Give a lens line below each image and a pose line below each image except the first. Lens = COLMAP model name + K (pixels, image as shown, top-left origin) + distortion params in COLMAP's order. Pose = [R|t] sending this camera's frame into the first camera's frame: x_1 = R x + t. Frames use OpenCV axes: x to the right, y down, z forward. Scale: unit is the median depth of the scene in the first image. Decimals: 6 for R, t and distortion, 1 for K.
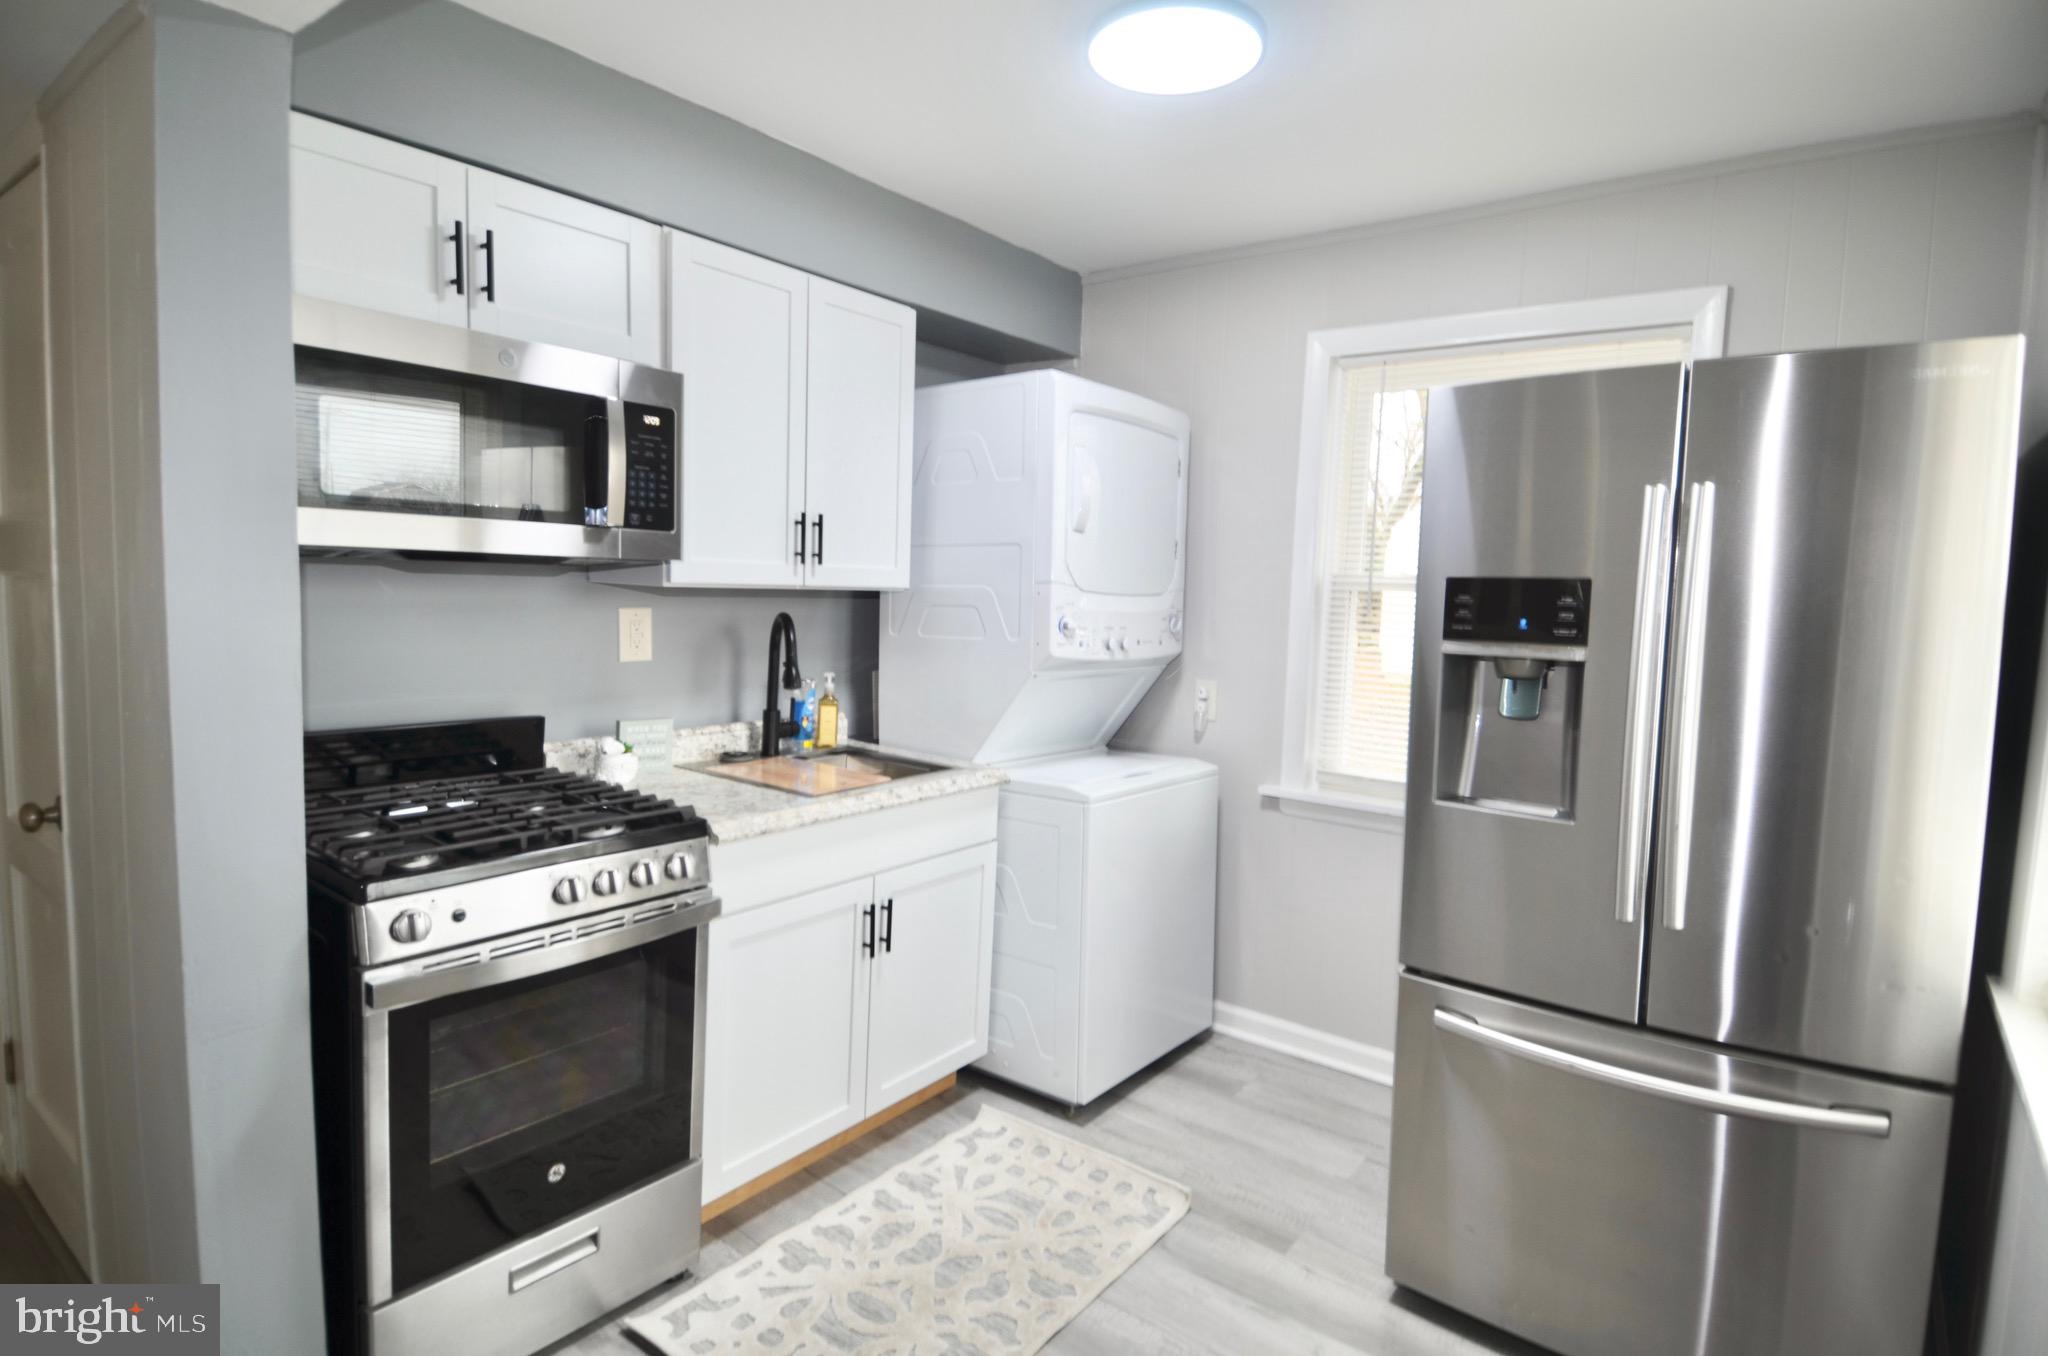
lens RADIAL K [[1057.4, 0, 1035.2], [0, 1057.4, 677.1], [0, 0, 1]] dist [0.038889, -0.042878]
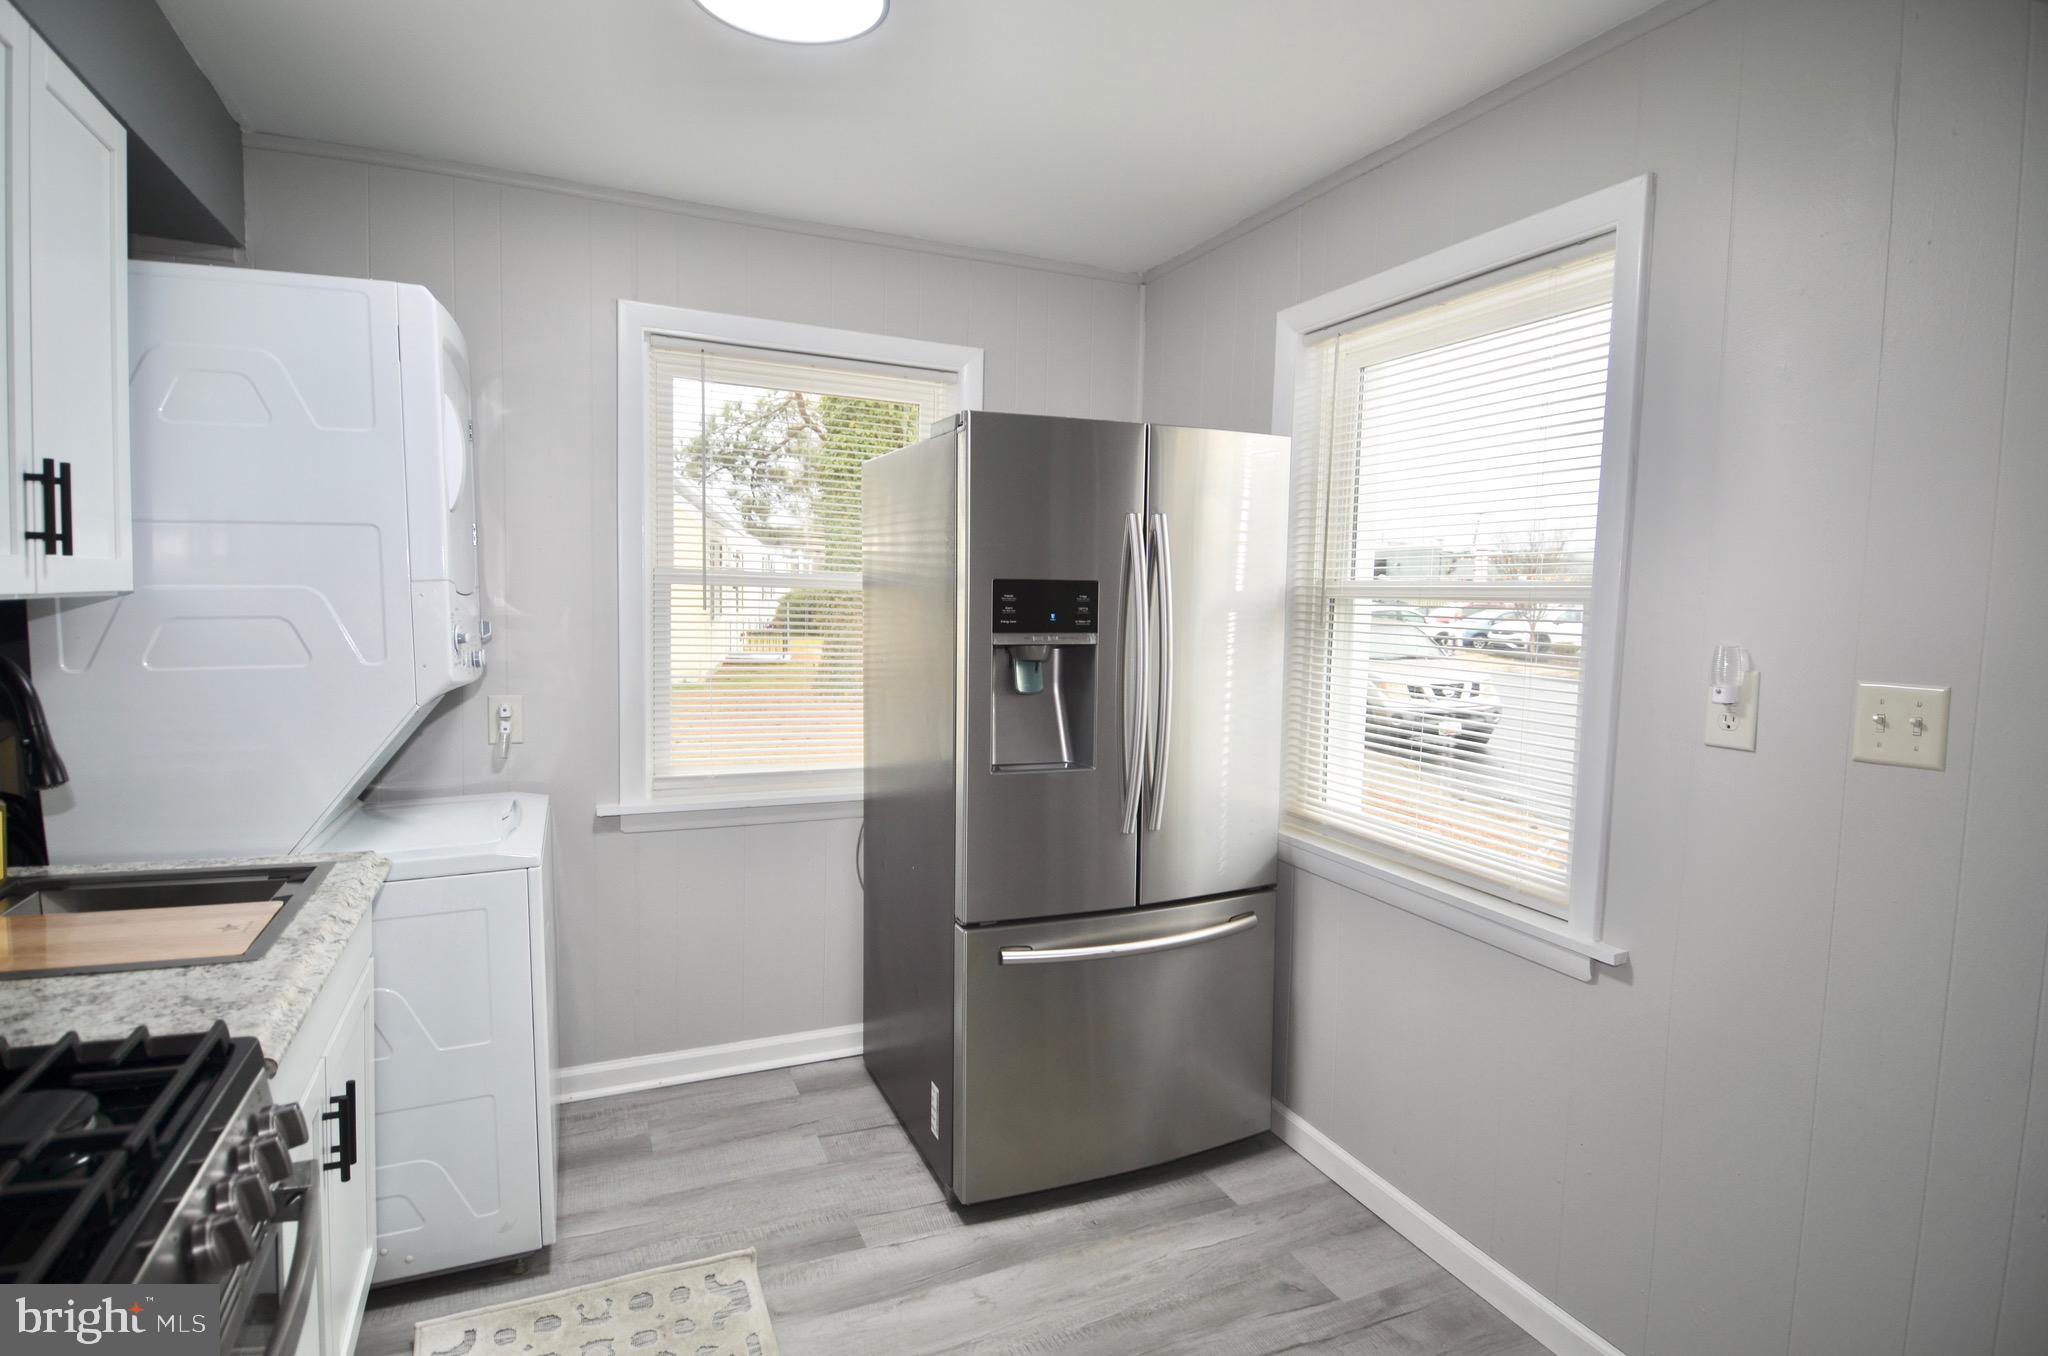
lens RADIAL K [[1060.9, 0, 1031.1], [0, 1060.9, 671.6], [0, 0, 1]] dist [0.033497, -0.041033]
pose [[0.491392, -0.085722, 0.866710, -0.465264], [0.071104, 0.995771, 0.058173, -0.044772], [-0.868031, 0.033041, 0.495409, 0.307774]]
